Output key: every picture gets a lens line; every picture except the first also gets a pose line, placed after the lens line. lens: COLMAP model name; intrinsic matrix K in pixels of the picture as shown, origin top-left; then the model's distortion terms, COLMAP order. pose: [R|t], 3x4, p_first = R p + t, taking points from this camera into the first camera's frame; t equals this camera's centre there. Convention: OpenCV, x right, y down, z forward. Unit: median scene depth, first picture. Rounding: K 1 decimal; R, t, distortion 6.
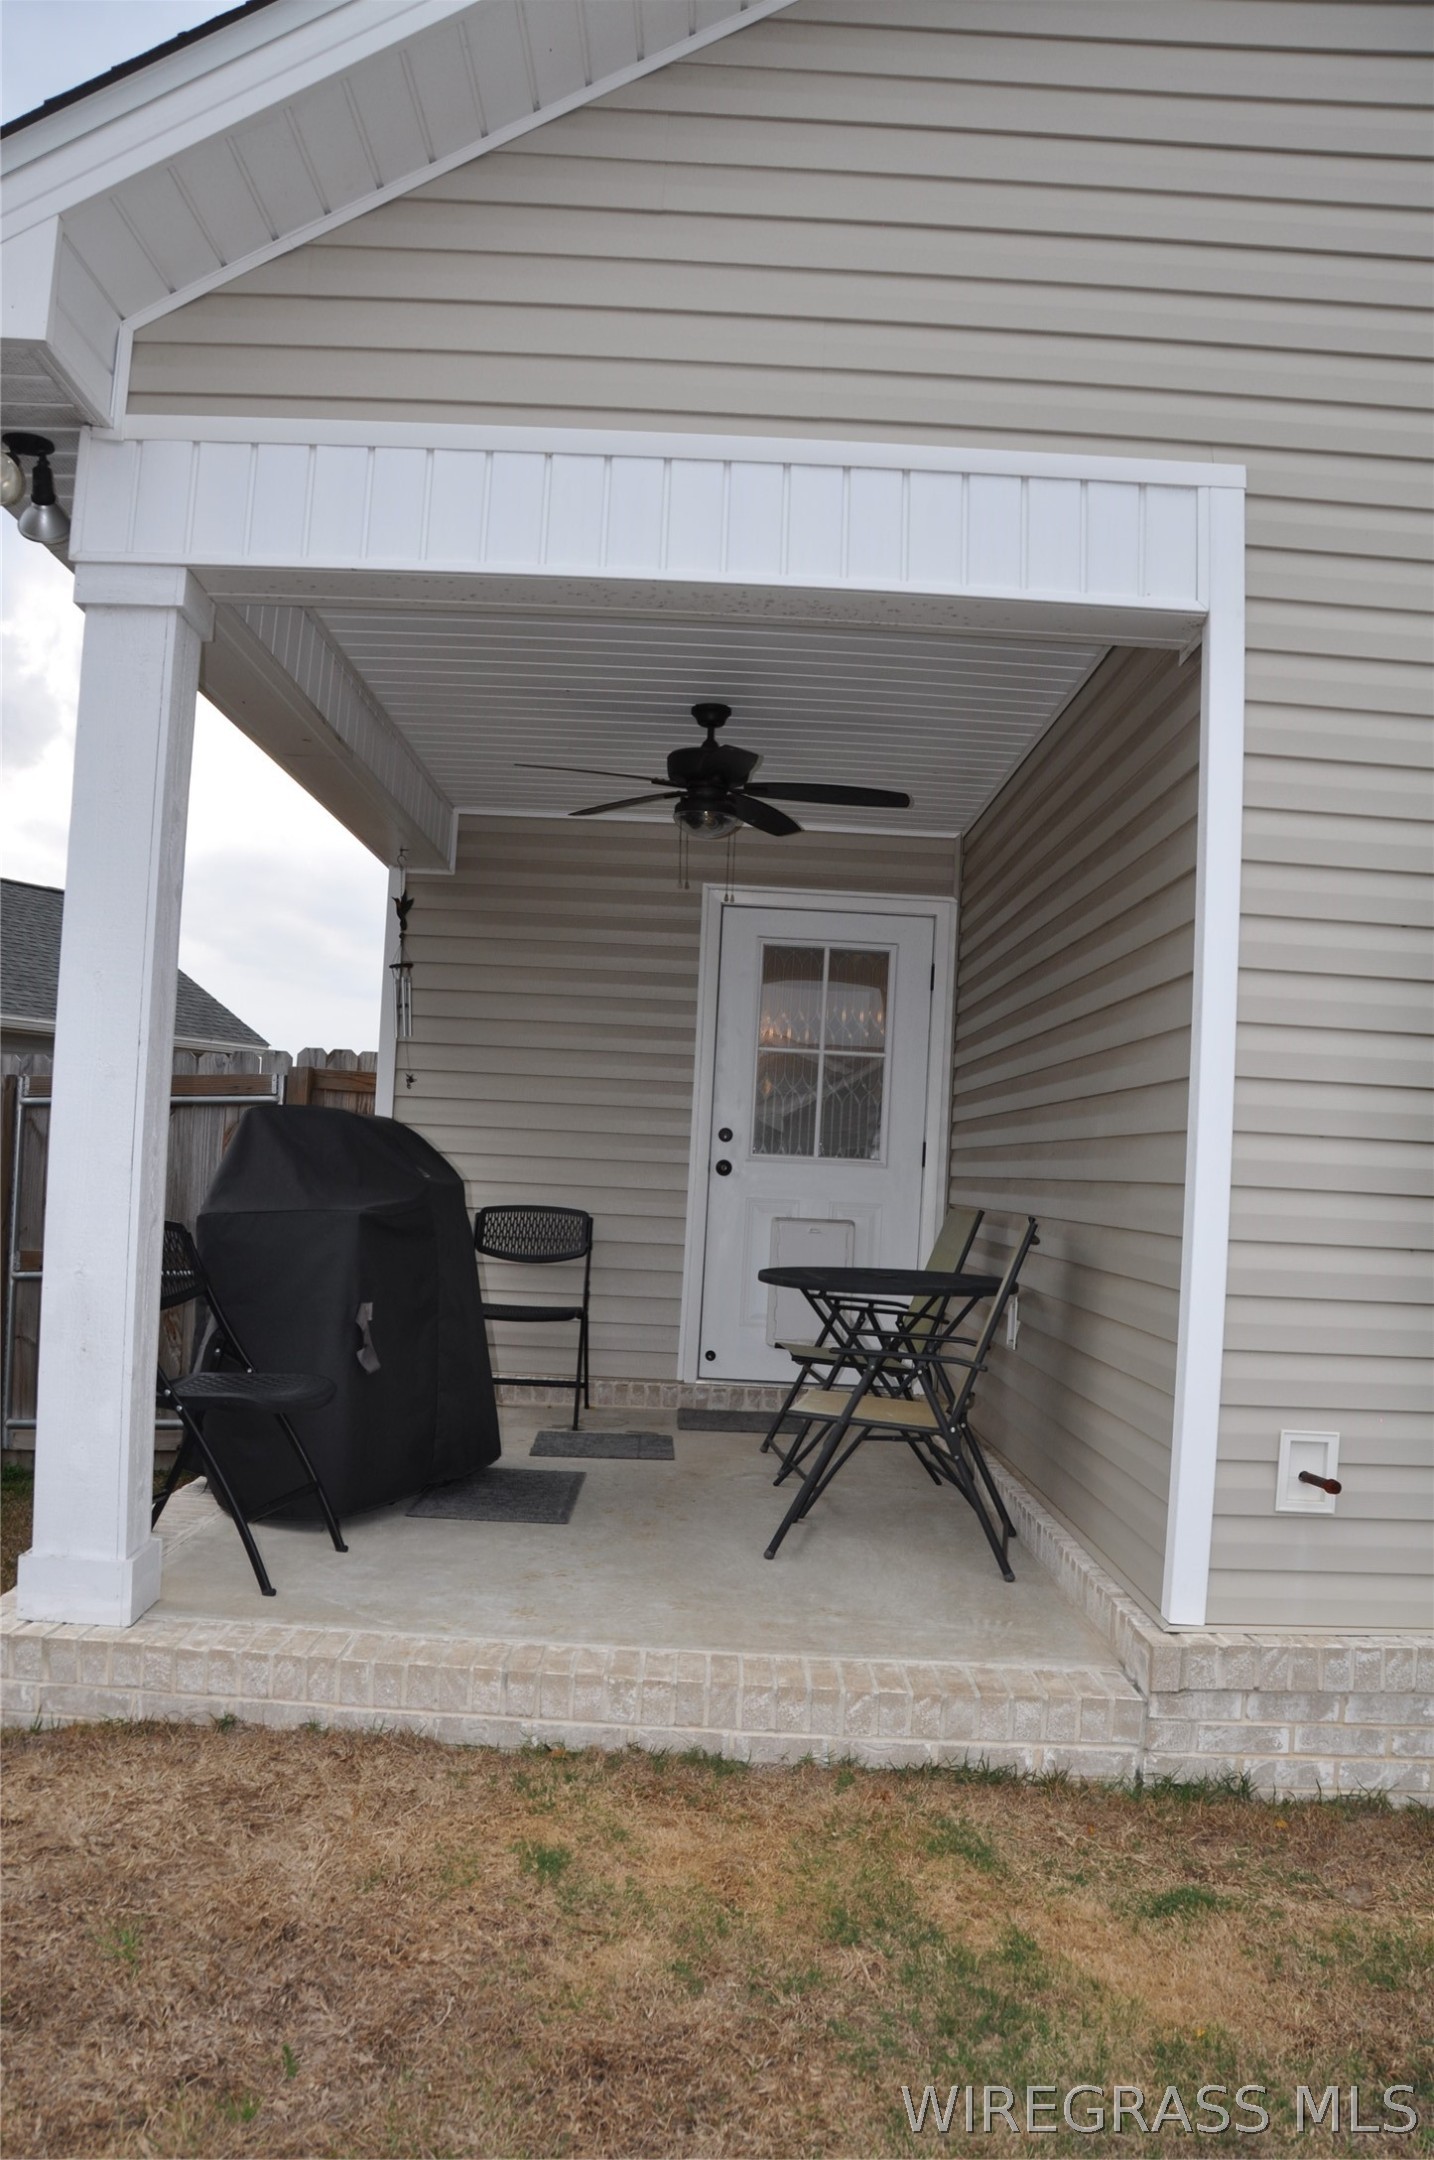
lens RADIAL K [[1684.9, 0, 692.8], [0, 1684.9, 1122.9], [0, 0, 1]] dist [-0.157458, 0.113305]
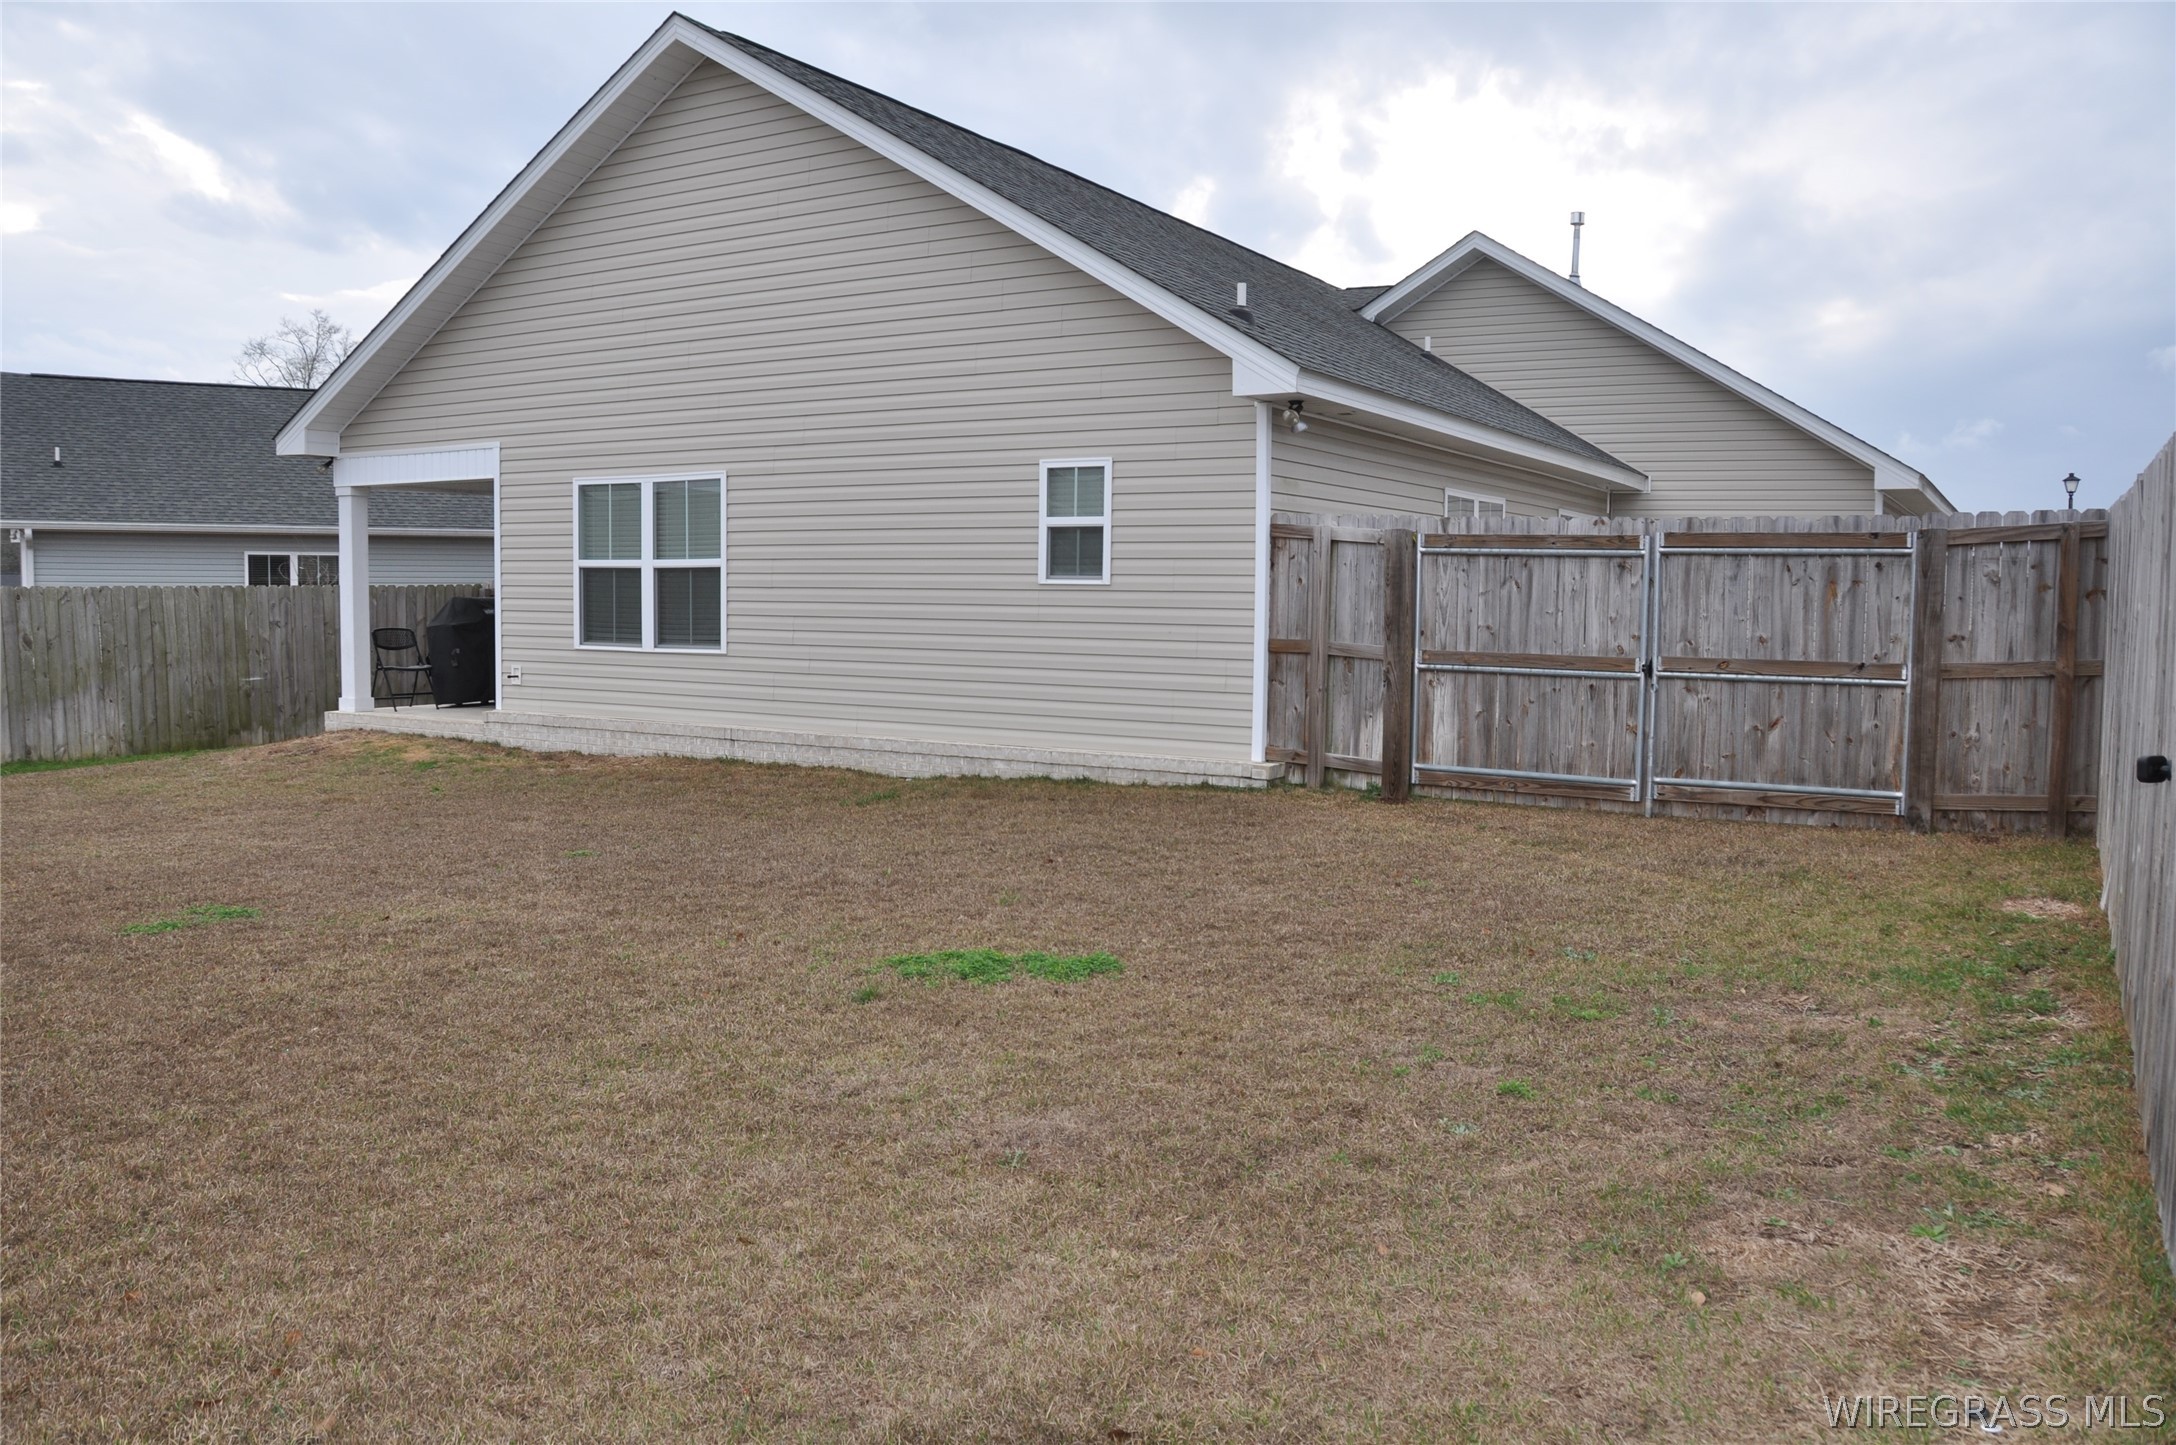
lens RADIAL K [[1697.4, 0, 1093.0], [0, 1697.4, 728.5], [0, 0, 1]] dist [-0.157458, 0.113305]
pose [[0.860585, -0.006695, -0.509264, 4.110377], [0.063220, 0.993585, 0.093771, 0.034725], [0.505369, -0.112894, 0.855487, -2.122766]]
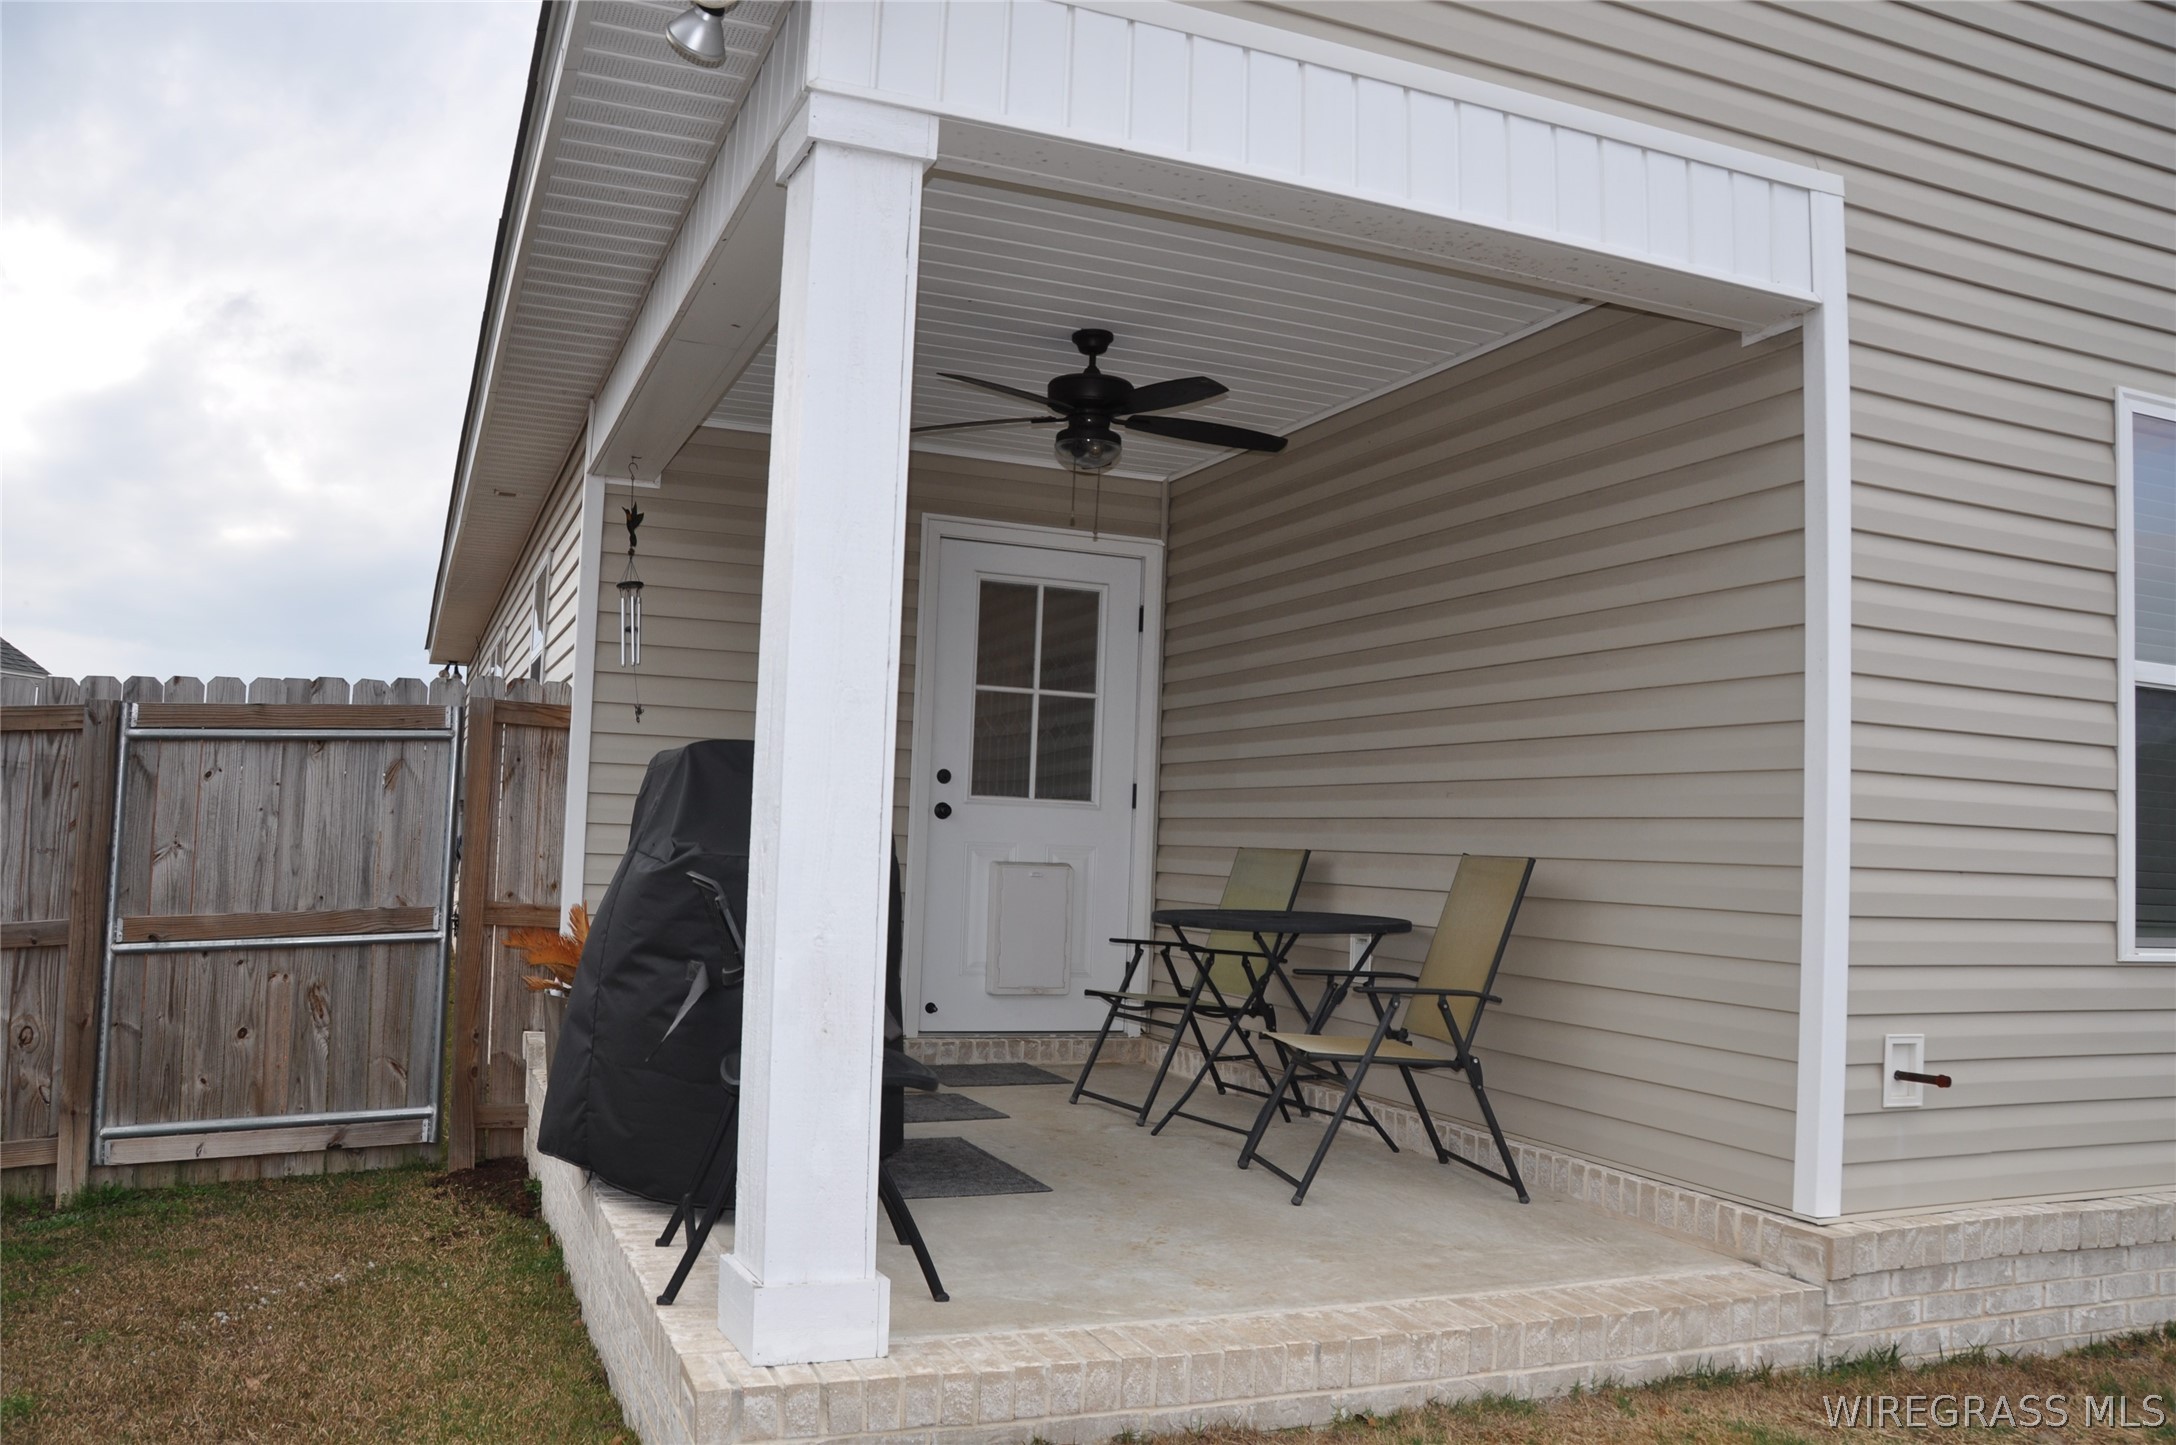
lens RADIAL K [[1697.4, 0, 1079.1], [0, 1697.4, 730.7], [0, 0, 1]] dist [-0.157458, 0.113305]
pose [[0.926491, 0.010789, 0.376162, -0.596796], [-0.002736, 0.999756, -0.021934, 0.004519], [-0.376307, 0.019292, 0.926294, 0.170894]]
